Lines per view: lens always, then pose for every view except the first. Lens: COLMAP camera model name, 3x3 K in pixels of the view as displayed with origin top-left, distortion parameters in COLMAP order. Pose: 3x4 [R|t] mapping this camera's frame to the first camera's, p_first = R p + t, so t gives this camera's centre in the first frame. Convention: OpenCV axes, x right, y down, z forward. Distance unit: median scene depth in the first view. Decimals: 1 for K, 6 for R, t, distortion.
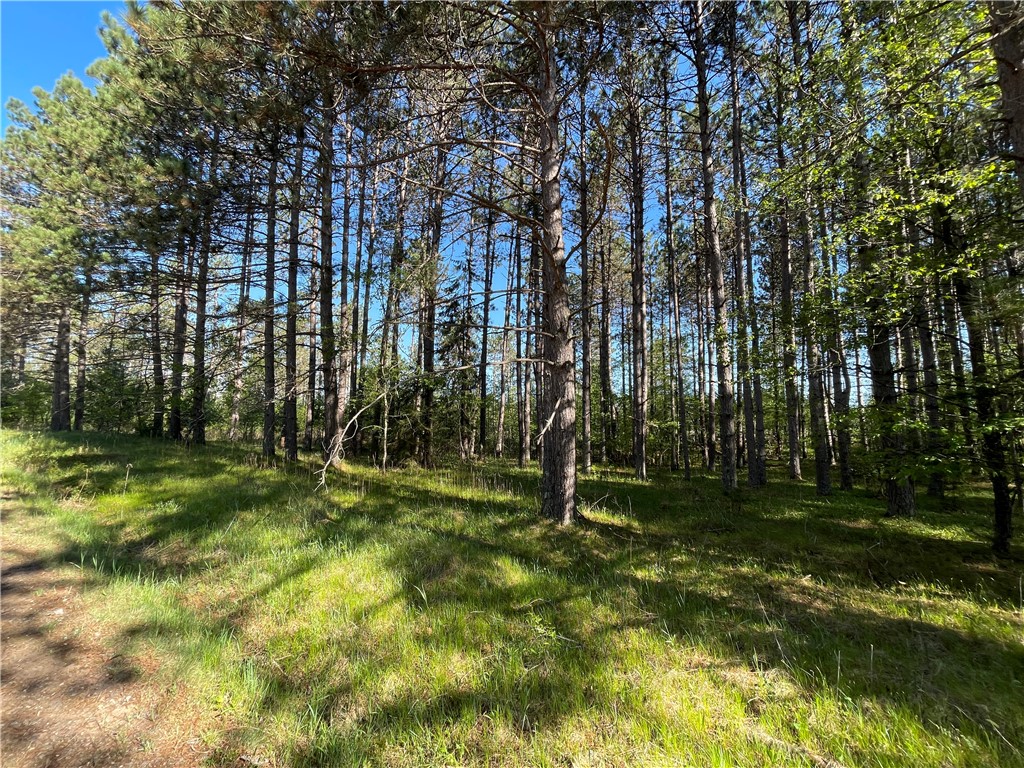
lens RADIAL K [[413.7, 0, 511.3], [0, 413.7, 378.5], [0, 0, 1]] dist [0.001815, 0.000999]
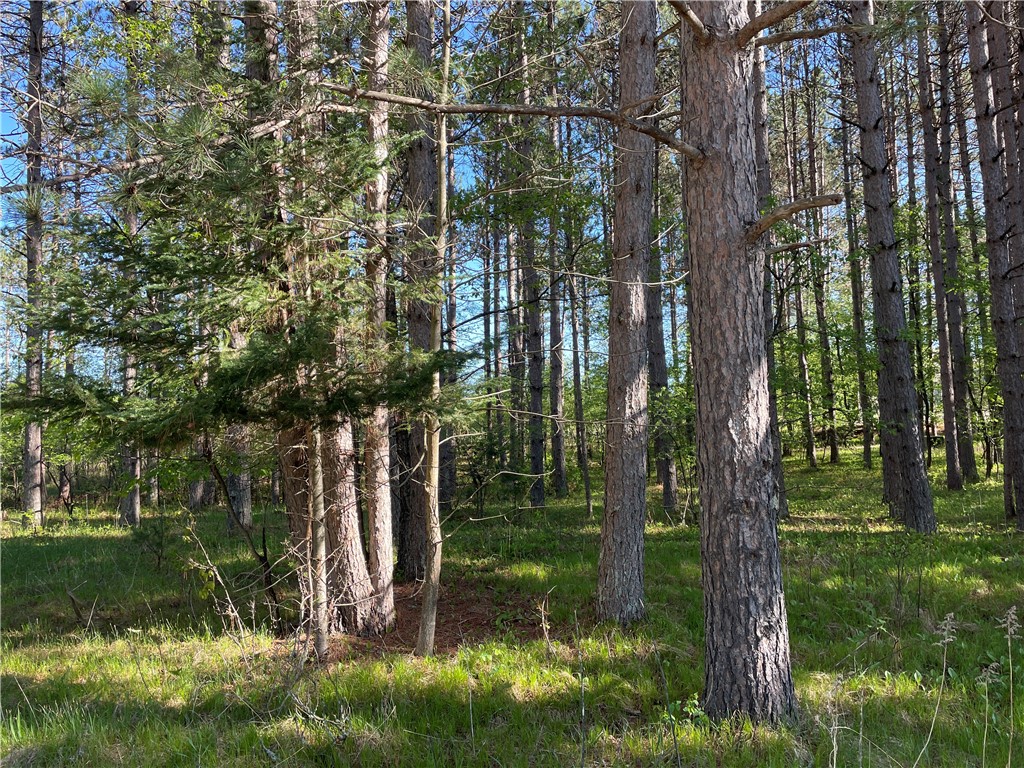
lens RADIAL K [[776.3, 0, 502.3], [0, 776.3, 374.2], [0, 0, 1]] dist [0.086079, -0.098463]
pose [[0.892822, -0.006243, 0.450366, 0.283479], [-0.010786, 0.999321, 0.035236, -0.004578], [-0.450280, -0.036317, 0.892148, -0.166783]]
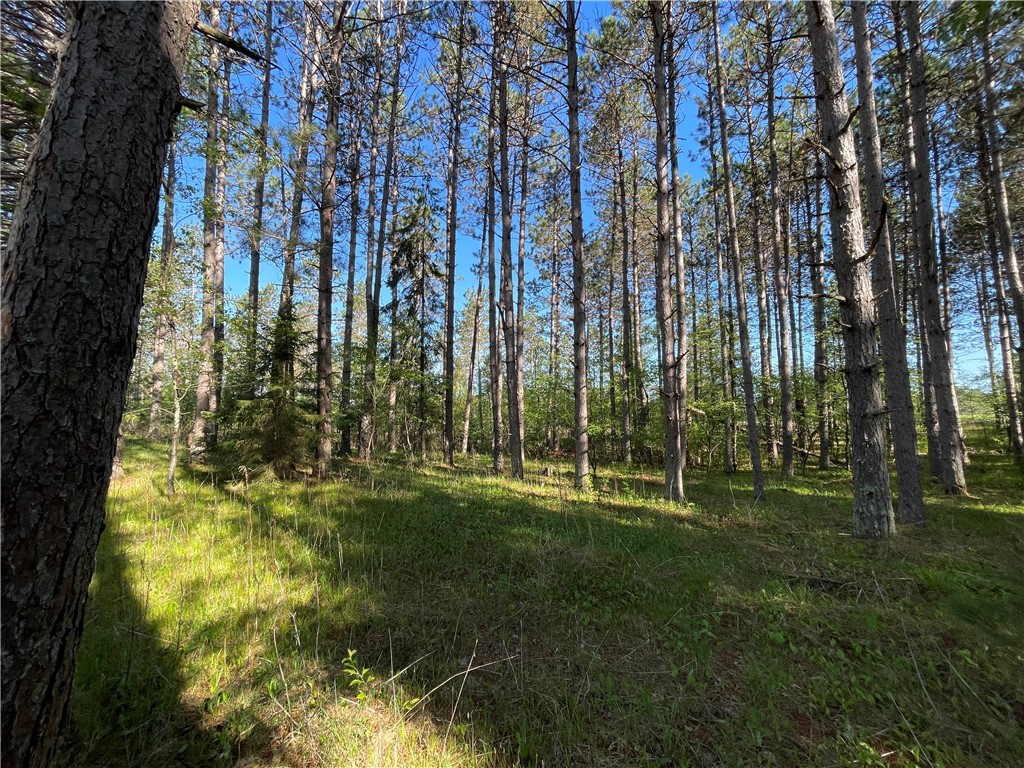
lens RADIAL K [[413.7, 0, 511.2], [0, 413.7, 372.7], [0, 0, 1]] dist [0.001815, 0.000999]
pose [[0.995311, -0.026720, -0.092967, 0.150042], [0.026417, 0.999641, -0.004490, 0.068899], [0.093054, 0.002013, 0.995659, 0.422228]]
